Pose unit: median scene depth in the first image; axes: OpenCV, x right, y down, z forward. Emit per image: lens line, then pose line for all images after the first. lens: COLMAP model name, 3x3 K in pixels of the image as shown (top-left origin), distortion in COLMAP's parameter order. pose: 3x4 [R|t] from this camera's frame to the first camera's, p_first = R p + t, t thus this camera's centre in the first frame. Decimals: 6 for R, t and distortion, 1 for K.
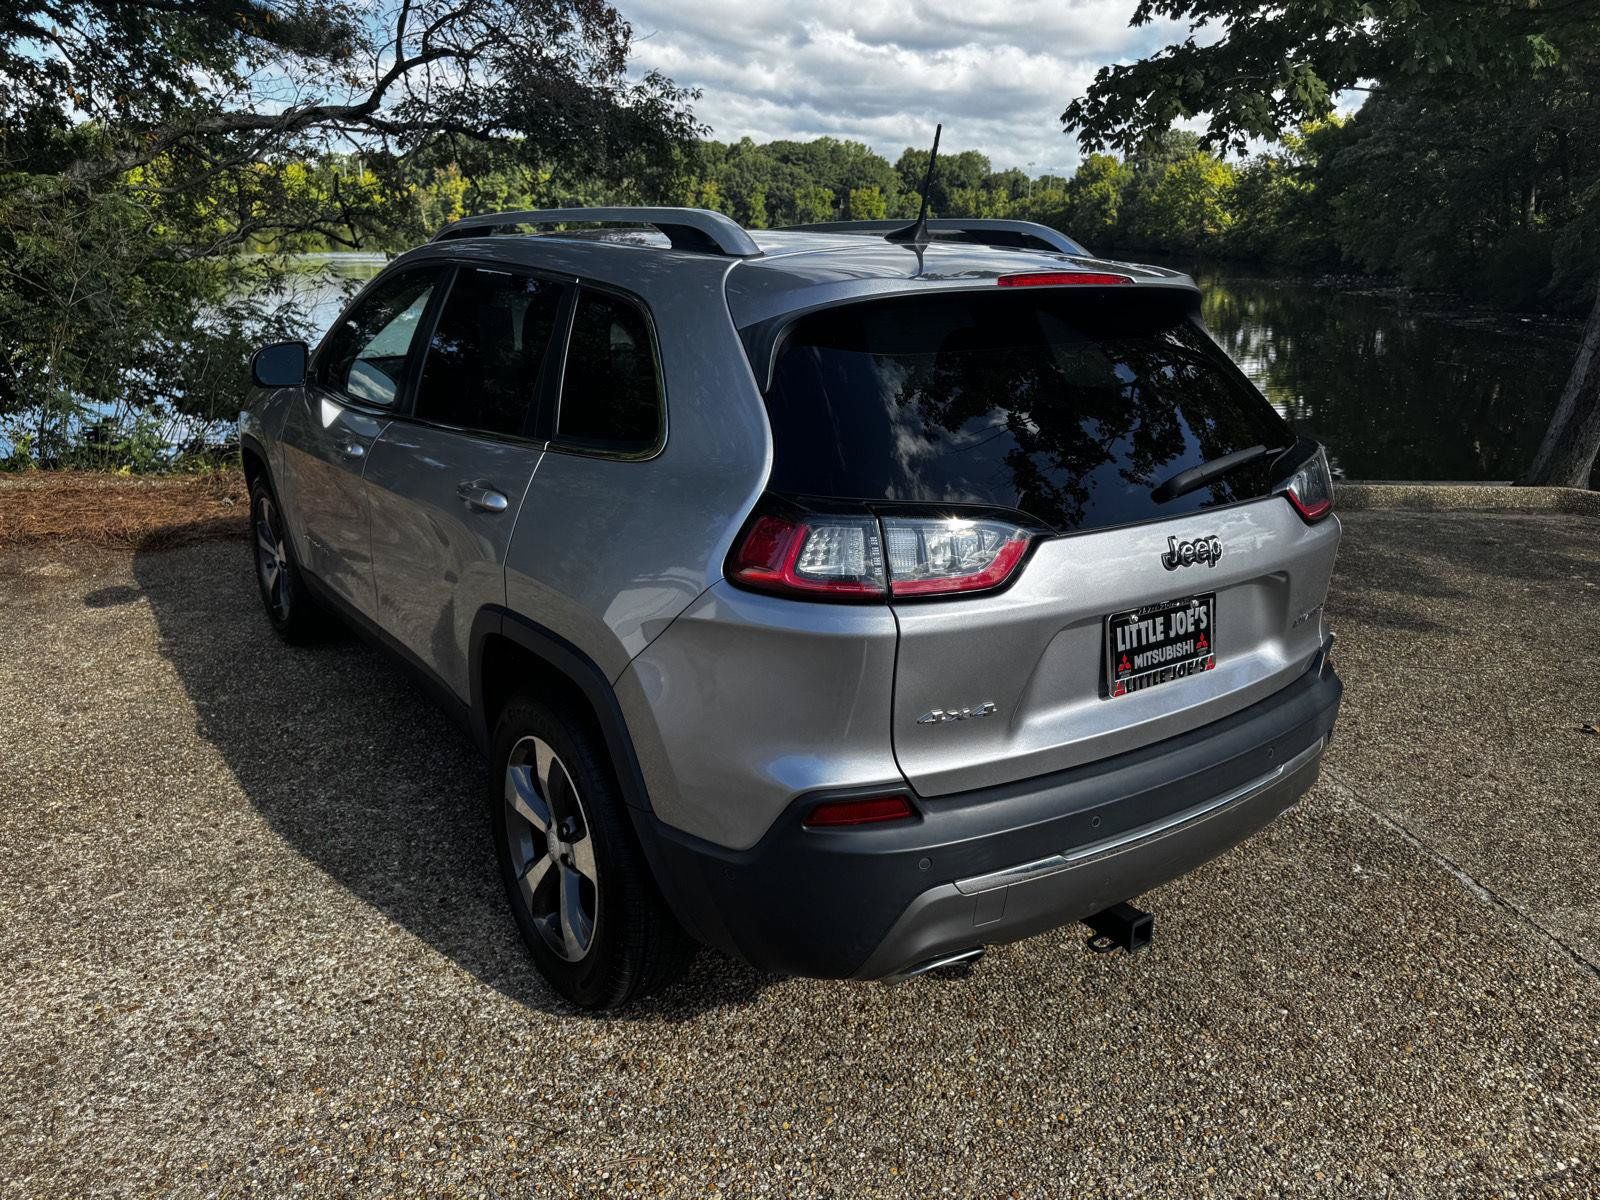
lens RADIAL K [[1156.6, 0, 818.8], [0, 1156.6, 597.2], [0, 0, 1]] dist [0.010783, -0.011514]
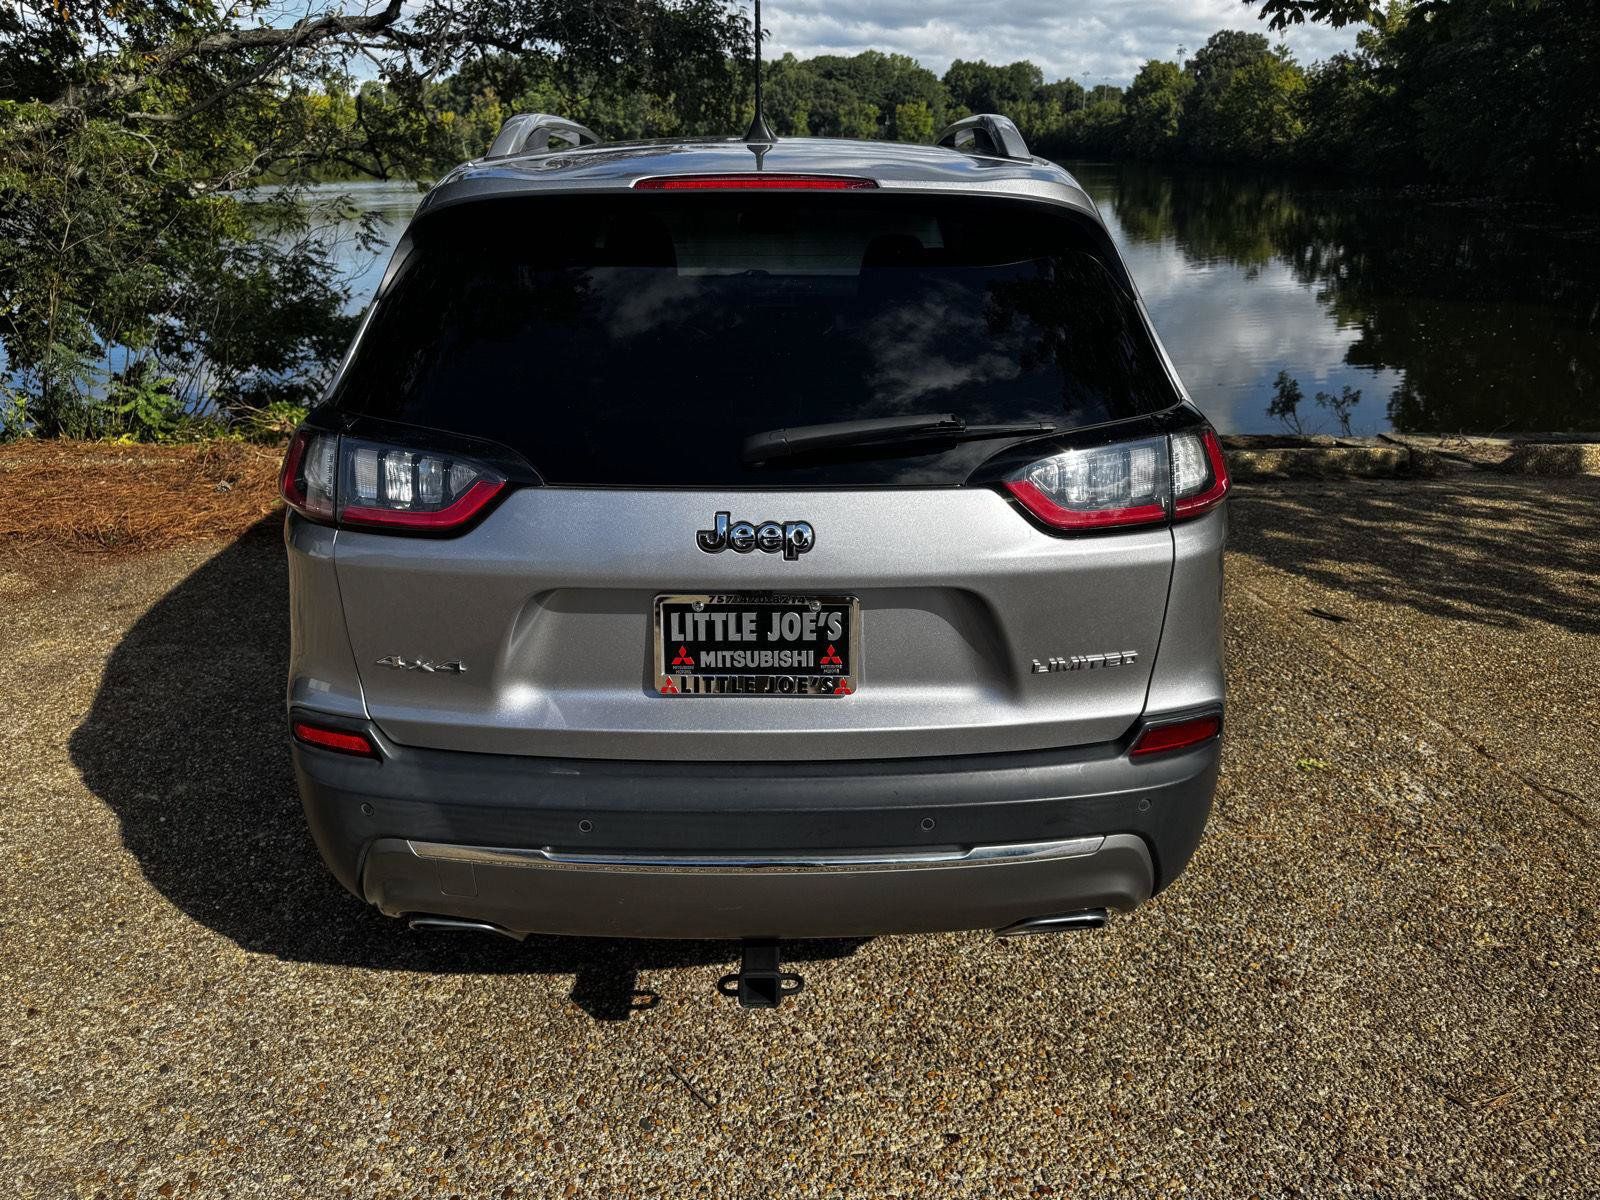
lens RADIAL K [[1161.9, 0, 800.0], [0, 1161.9, 600.0], [0, 0, 1]] dist [0.003383, -0.004701]
pose [[0.998517, -0.002384, -0.054390, -0.078095], [0.005764, 0.998054, 0.062082, -0.091912], [0.054136, -0.062303, 0.996588, 0.312928]]
